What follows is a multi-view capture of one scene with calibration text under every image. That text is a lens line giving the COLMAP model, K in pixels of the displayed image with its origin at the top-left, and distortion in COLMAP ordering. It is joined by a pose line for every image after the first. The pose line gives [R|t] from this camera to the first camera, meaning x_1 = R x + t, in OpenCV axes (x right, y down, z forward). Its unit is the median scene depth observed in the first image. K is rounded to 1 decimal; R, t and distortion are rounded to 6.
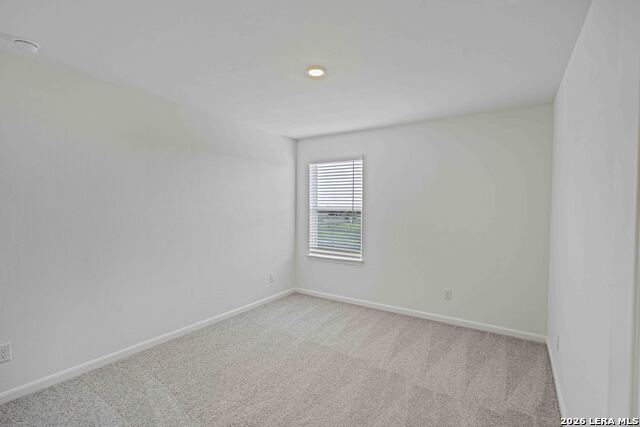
lens RADIAL K [[302.8, 0, 320.0], [0, 302.8, 213.5], [0, 0, 1]] dist [-0.000053, -0.000185]
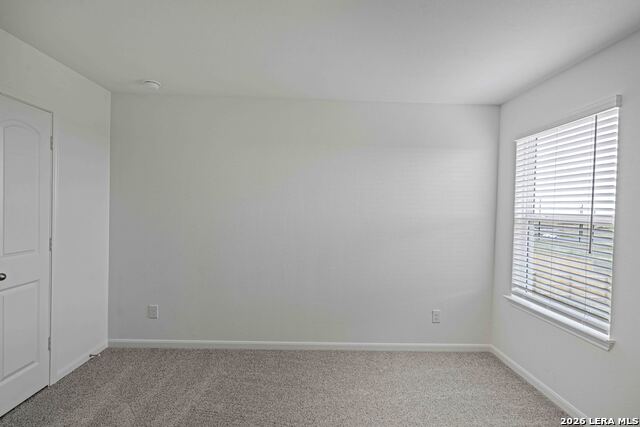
lens RADIAL K [[302.8, 0, 320.0], [0, 302.8, 213.5], [0, 0, 1]] dist [-0.000053, -0.000185]
pose [[0.579038, 0.023464, -0.814963, 0.222915], [-0.047933, 0.998836, -0.005299, -0.002103], [0.813890, 0.042132, 0.579489, 0.365697]]
